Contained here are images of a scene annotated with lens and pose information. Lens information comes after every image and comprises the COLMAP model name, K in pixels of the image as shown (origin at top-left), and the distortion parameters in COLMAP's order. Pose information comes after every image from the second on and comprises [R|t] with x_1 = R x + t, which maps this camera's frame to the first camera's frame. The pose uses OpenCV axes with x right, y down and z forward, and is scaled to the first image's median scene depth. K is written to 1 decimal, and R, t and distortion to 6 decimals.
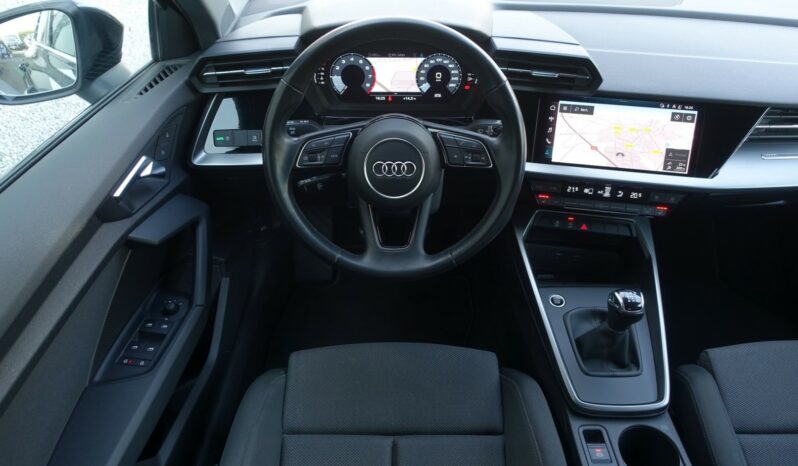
lens RADIAL K [[551.6, 0, 396.6], [0, 551.6, 229.6], [0, 0, 1]] dist [-0.010244, 0.003107]
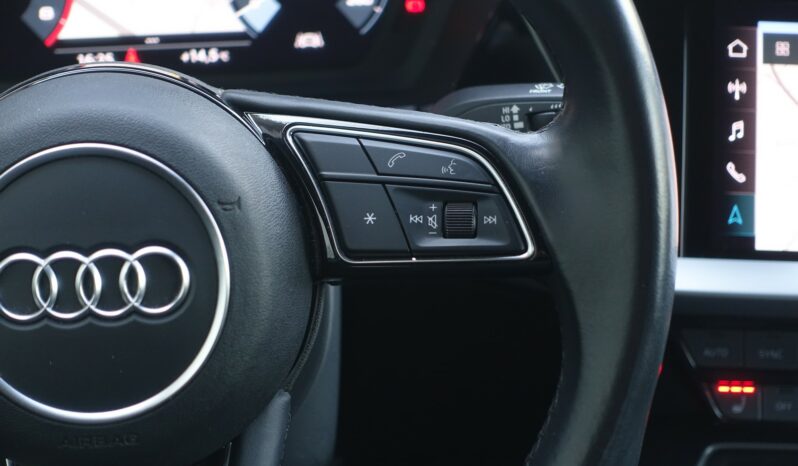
lens RADIAL K [[1427.3, 0, 401.4], [0, 1427.3, 235.6], [0, 0, 1]] dist [-0.164251, 0.000000]
pose [[0.994727, -0.048442, 0.090393, 0.058457], [0.066071, 0.976824, -0.203590, -0.006239], [-0.078436, 0.208489, 0.974875, 0.378721]]
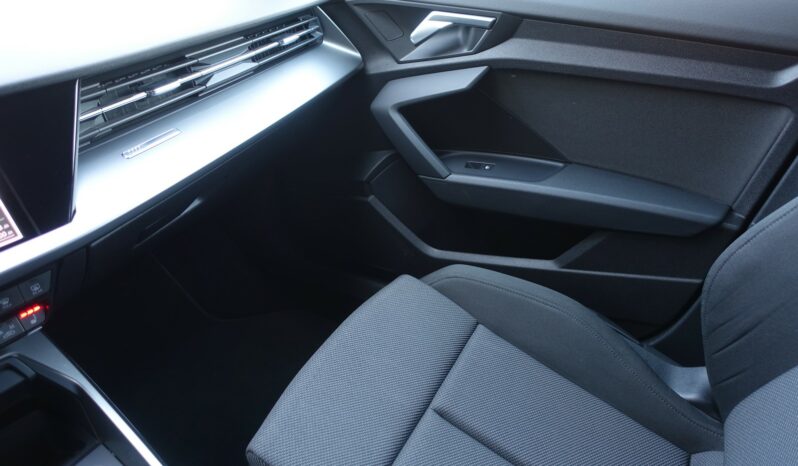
lens RADIAL K [[551.6, 0, 400.3], [0, 551.6, 231.4], [0, 0, 1]] dist [-0.010244, 0.003107]
pose [[0.476726, -0.479002, 0.737082, 0.313896], [0.549893, 0.816680, 0.175074, 0.000893], [-0.685821, 0.321854, 0.652732, 0.405504]]
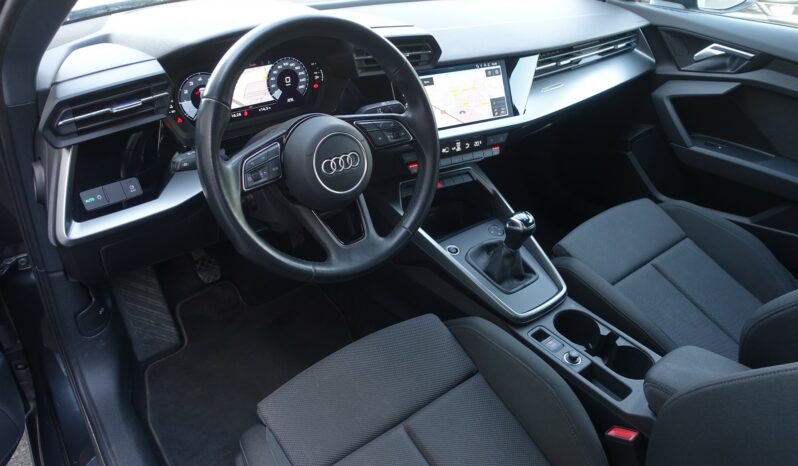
lens RADIAL K [[551.6, 0, 395.4], [0, 551.6, 231.1], [0, 0, 1]] dist [-0.010244, 0.003107]
pose [[0.787462, -0.323246, 0.524801, -0.419761], [0.344196, 0.936938, 0.060632, -0.018502], [-0.511305, 0.132889, 0.849063, 0.100676]]
